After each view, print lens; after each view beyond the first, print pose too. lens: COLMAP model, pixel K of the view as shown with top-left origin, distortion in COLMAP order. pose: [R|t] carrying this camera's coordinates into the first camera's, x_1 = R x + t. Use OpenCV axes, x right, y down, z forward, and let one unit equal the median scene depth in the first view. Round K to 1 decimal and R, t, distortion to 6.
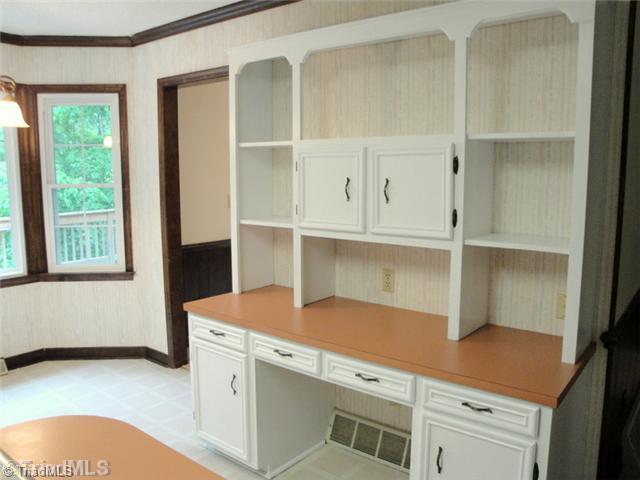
lens RADIAL K [[519.1, 0, 324.0], [0, 519.1, 238.3], [0, 0, 1]] dist [-0.178965, 0.134985]
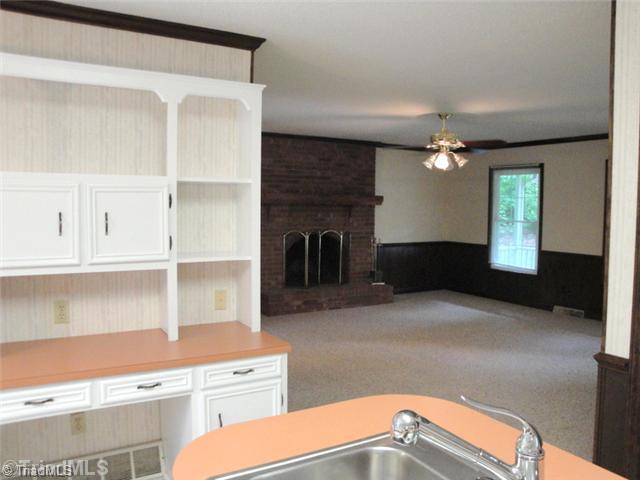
lens RADIAL K [[519.1, 0, 324.0], [0, 519.1, 238.3], [0, 0, 1]] dist [-0.178965, 0.134985]
pose [[0.357036, -0.053262, 0.932571, -0.761718], [0.109966, 0.993827, 0.014660, -0.026685], [-0.927595, 0.097317, 0.360689, 0.191754]]
